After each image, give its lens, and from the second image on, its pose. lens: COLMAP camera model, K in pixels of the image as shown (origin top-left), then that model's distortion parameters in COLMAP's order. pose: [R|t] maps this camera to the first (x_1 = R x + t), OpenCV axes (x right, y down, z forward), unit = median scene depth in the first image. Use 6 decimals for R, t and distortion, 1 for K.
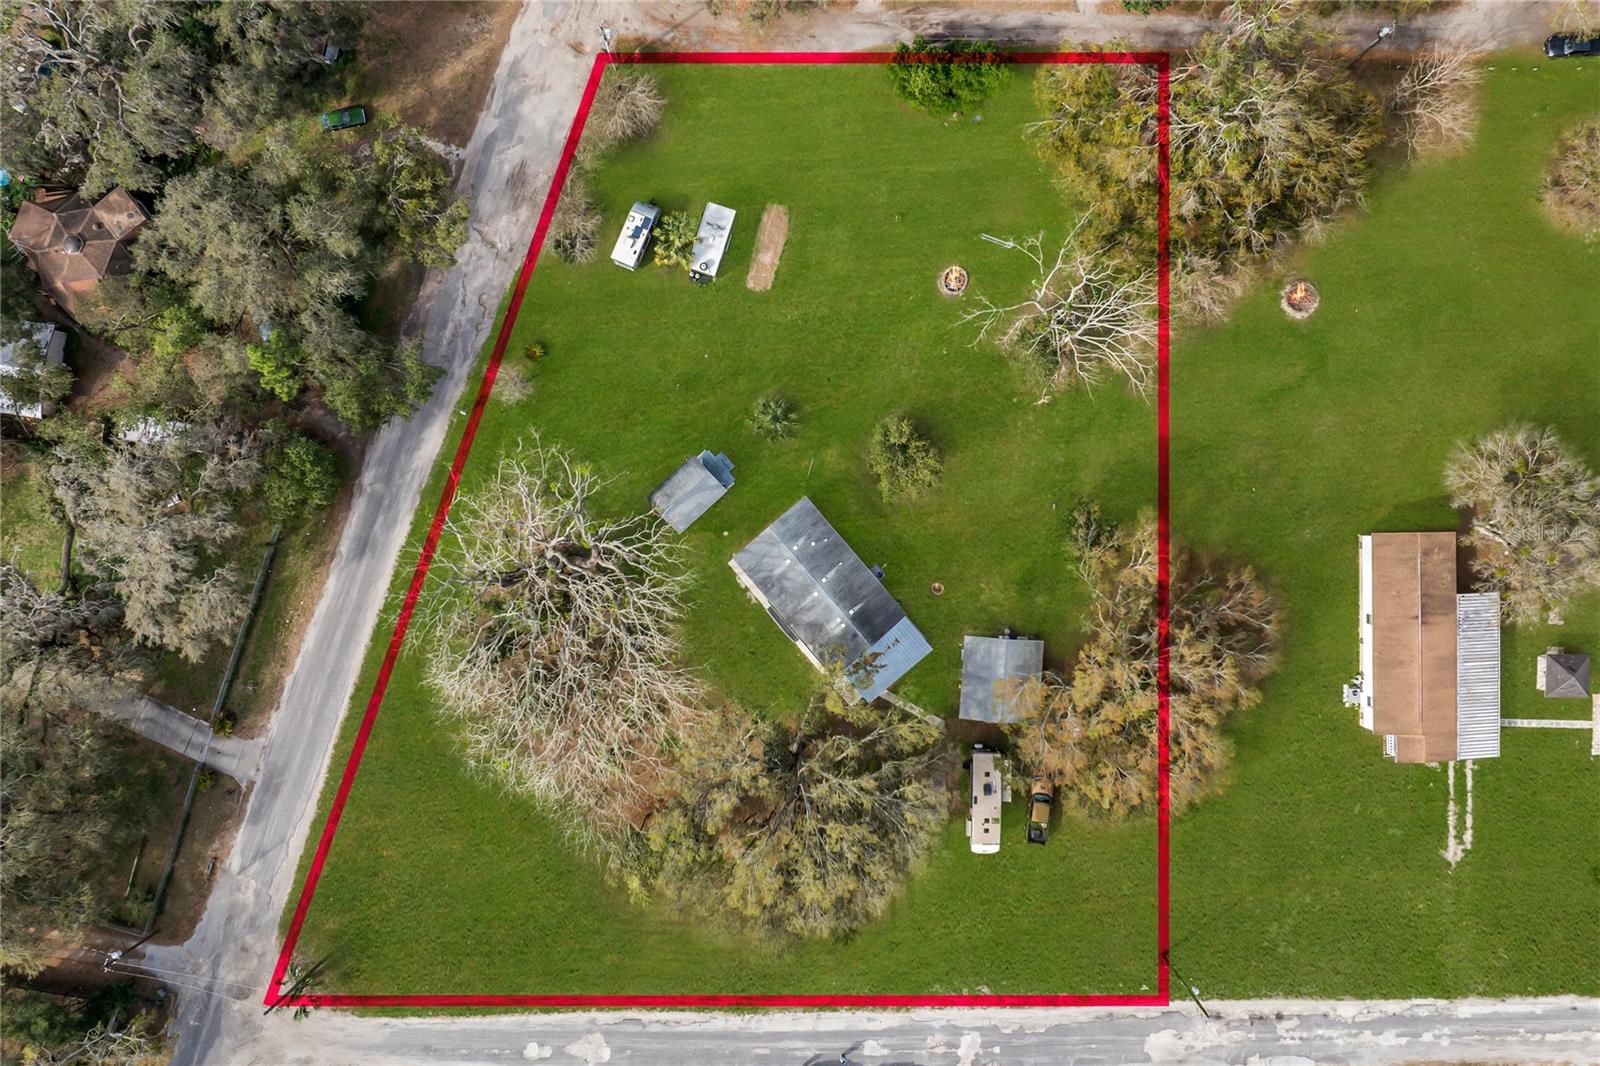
lens RADIAL K [[1117.5, 0, 806.9], [0, 1117.5, 530.3], [0, 0, 1]] dist [-0.038612, 0.004005]
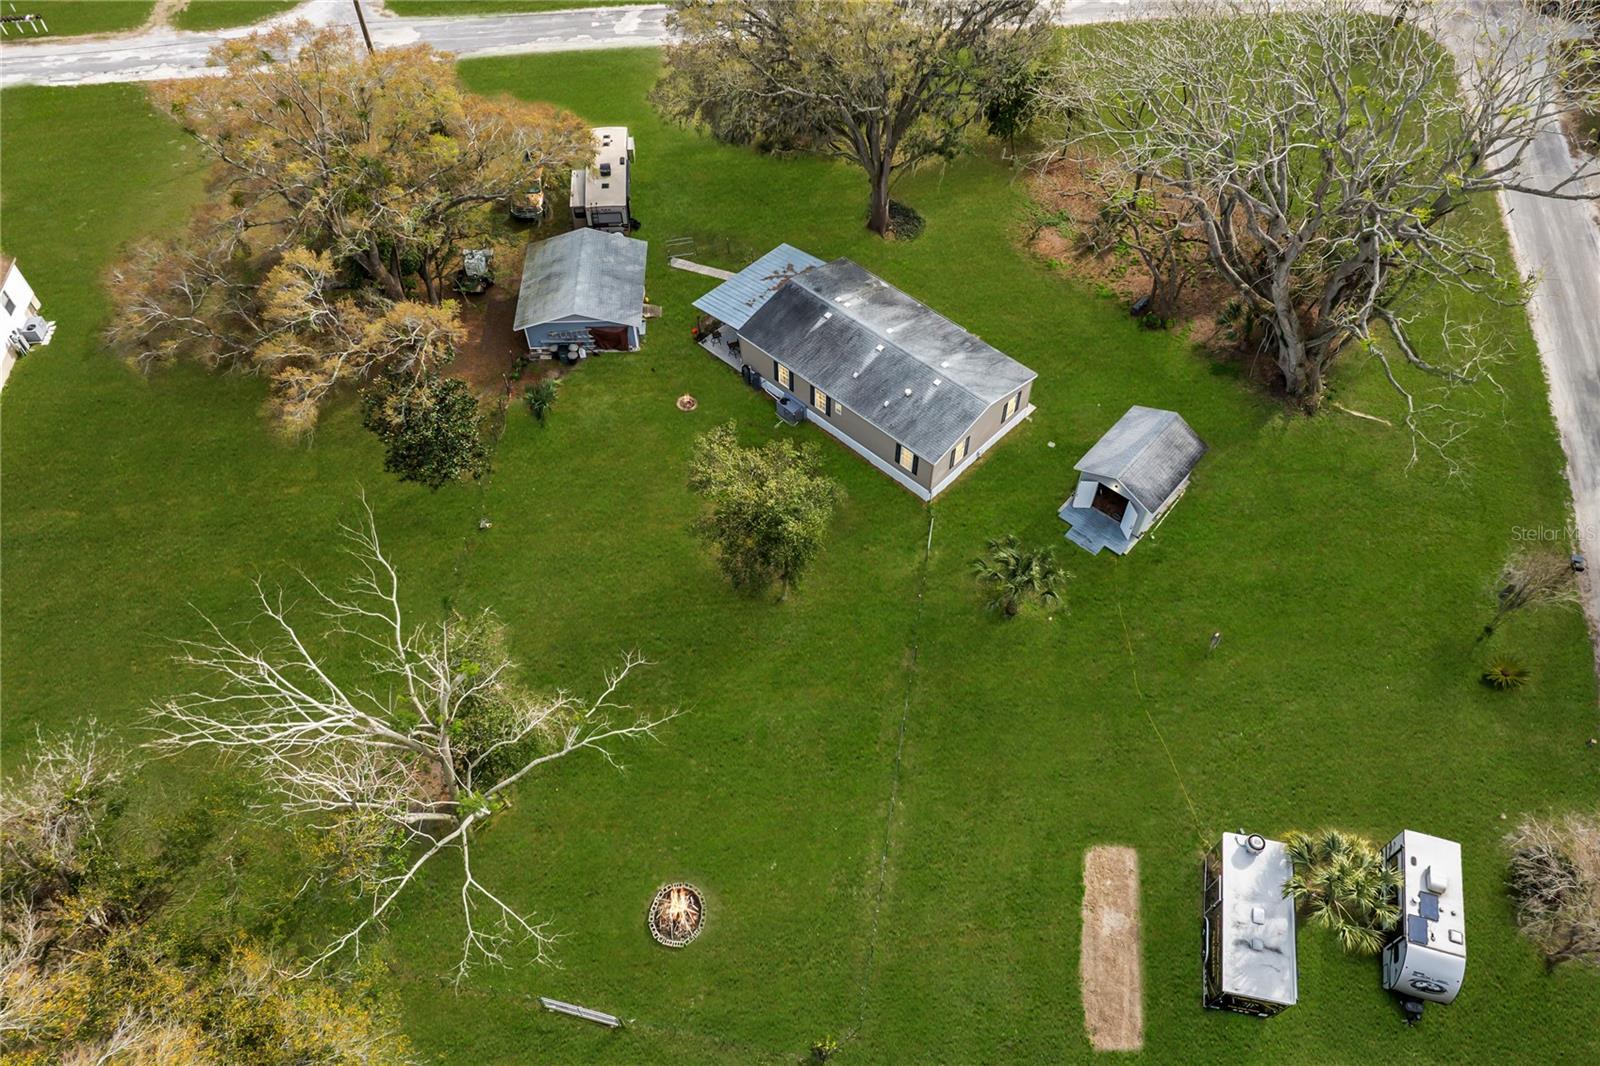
lens RADIAL K [[1110.6, 0, 806.2], [0, 1110.6, 535.8], [0, 0, 1]] dist [-0.019118, -0.037585]
pose [[-0.994180, 0.078004, -0.074306, 0.104974], [-0.107170, -0.786387, 0.608366, -0.385167], [-0.010978, 0.612789, 0.790170, 0.584364]]
